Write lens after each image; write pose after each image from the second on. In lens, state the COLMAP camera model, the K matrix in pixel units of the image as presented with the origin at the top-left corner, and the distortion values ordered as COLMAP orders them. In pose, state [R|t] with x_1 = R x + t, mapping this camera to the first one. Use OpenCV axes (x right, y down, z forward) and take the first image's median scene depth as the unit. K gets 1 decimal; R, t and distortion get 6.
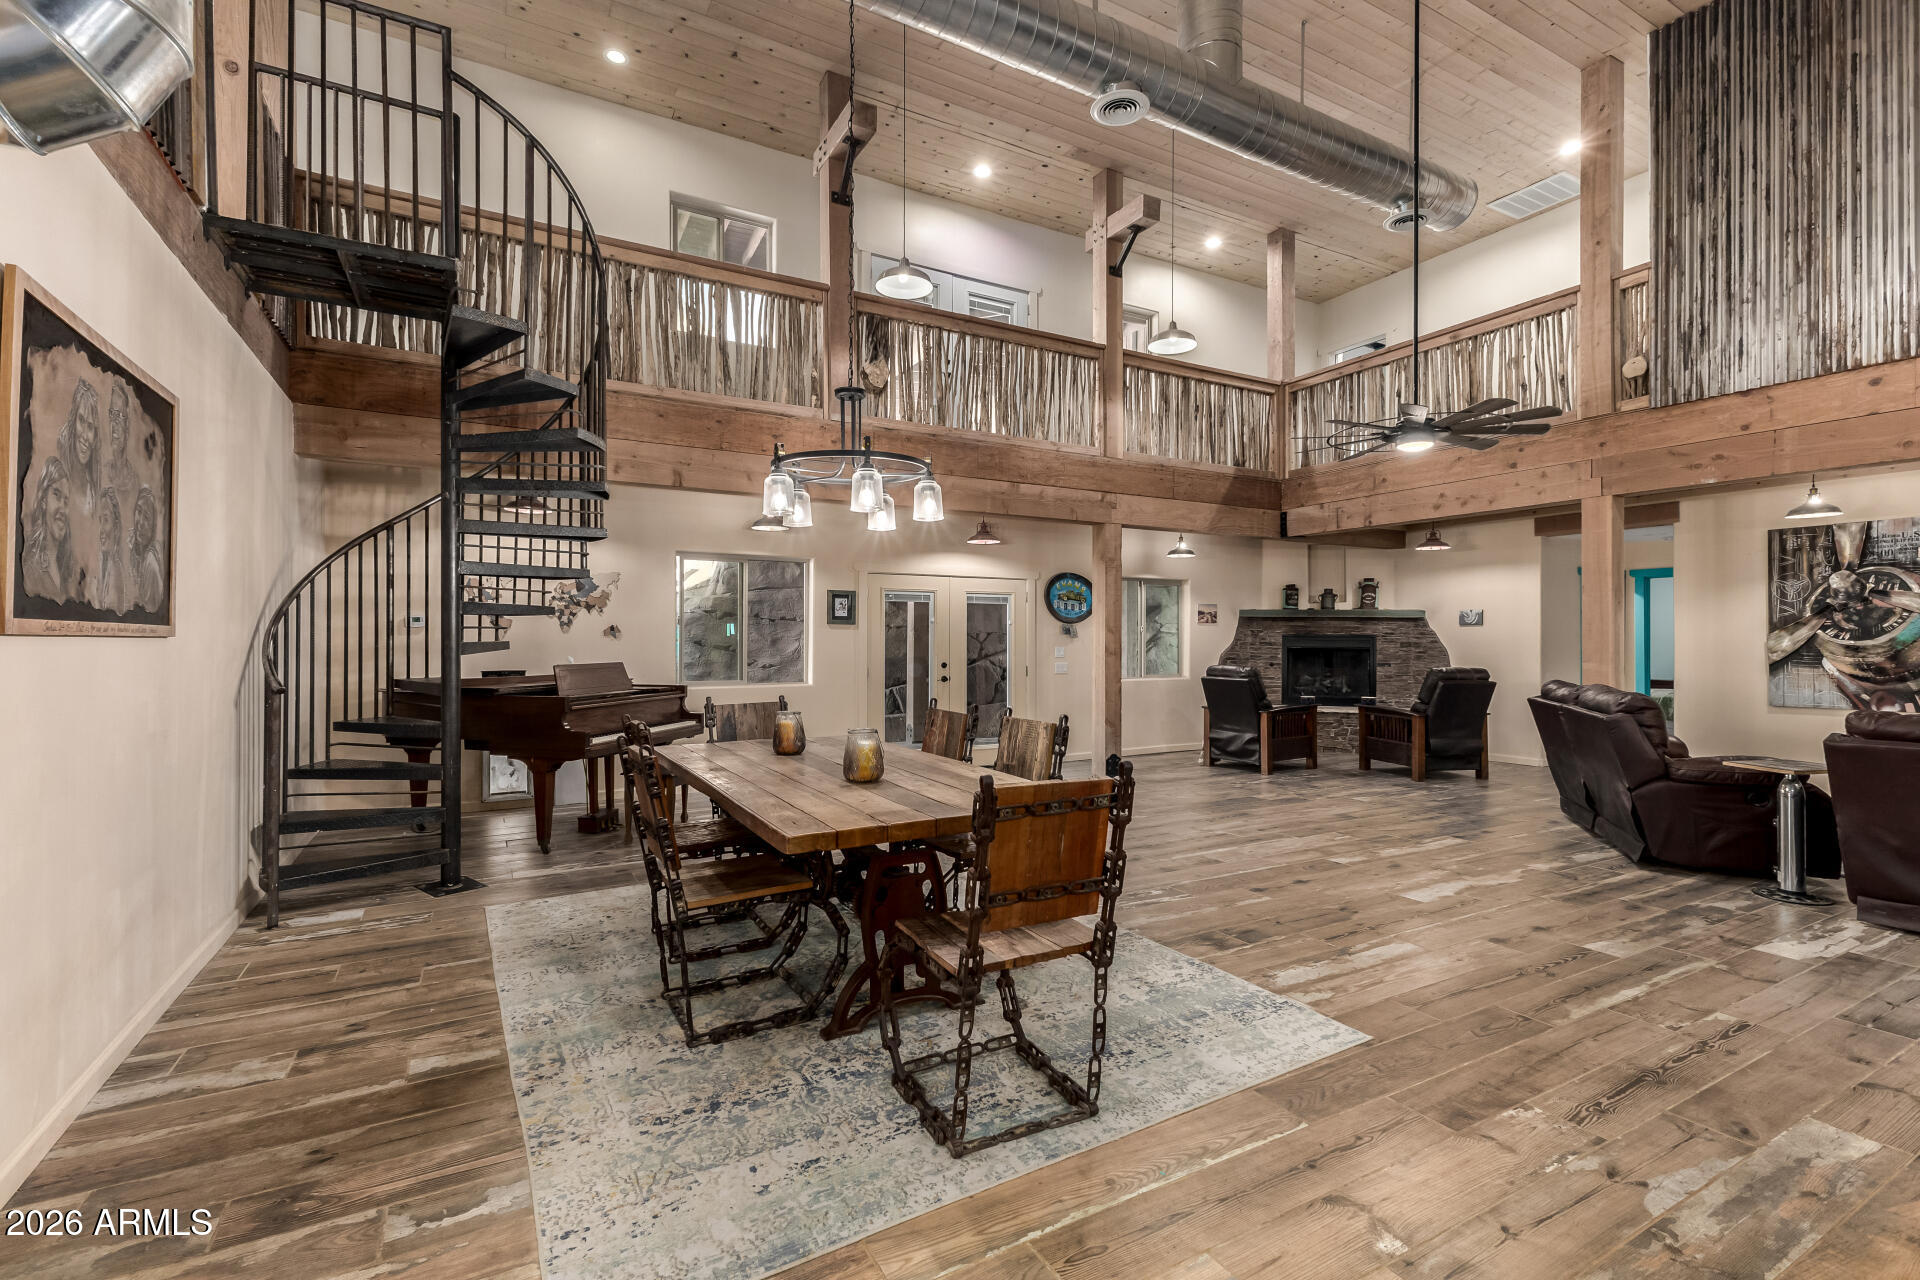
lens RADIAL K [[831.2, 0, 902.5], [0, 831.2, 634.7], [0, 0, 1]] dist [0.014846, -0.000096]
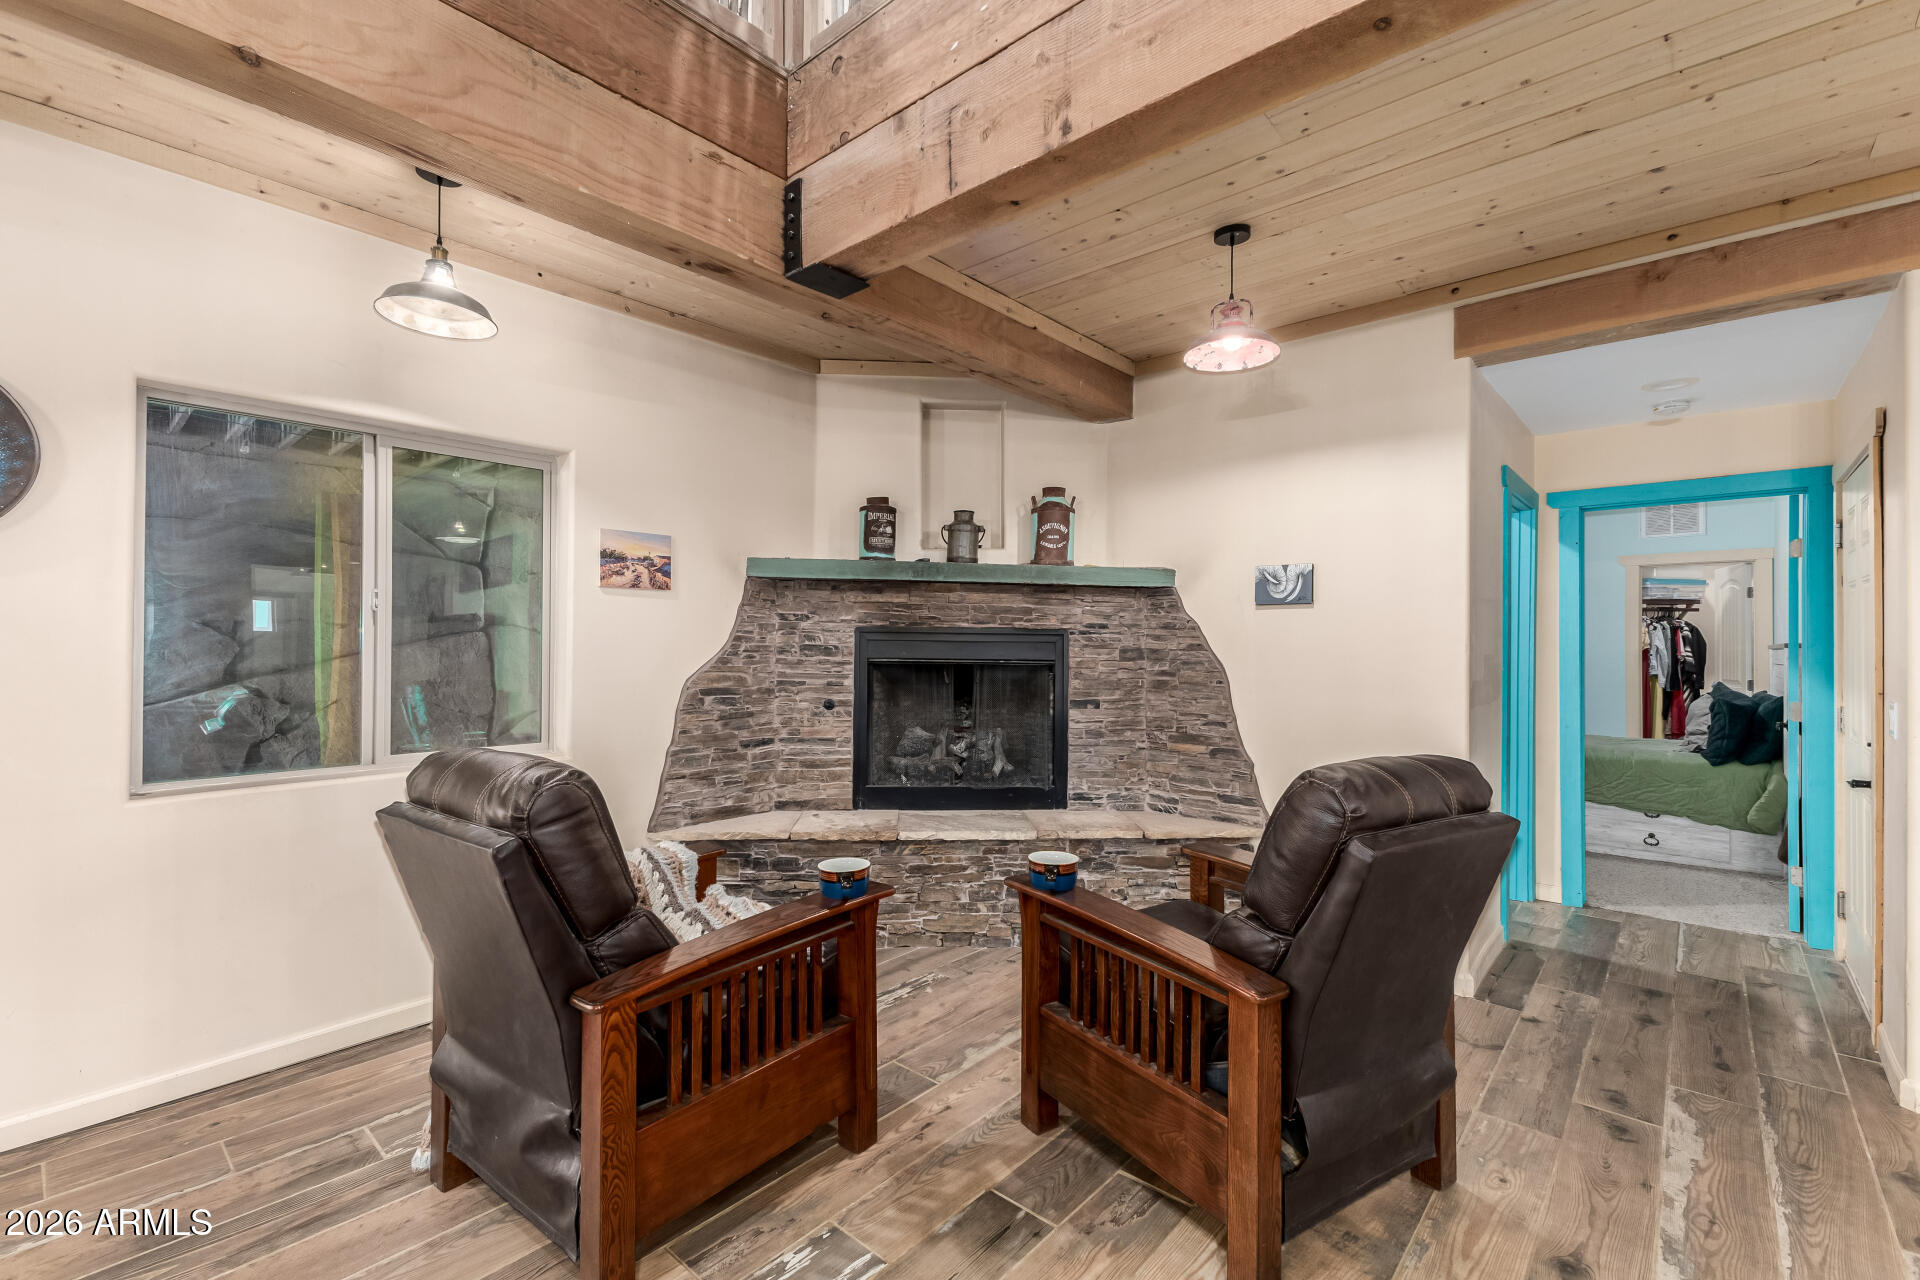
lens RADIAL K [[831.2, 0, 953.0], [0, 831.2, 638.9], [0, 0, 1]] dist [0.014846, -0.000096]
pose [[0.922711, 0.007936, 0.385411, 0.361454], [-0.008982, 0.999959, 0.000913, 0.005147], [-0.385388, -0.004304, 0.922745, 0.652004]]
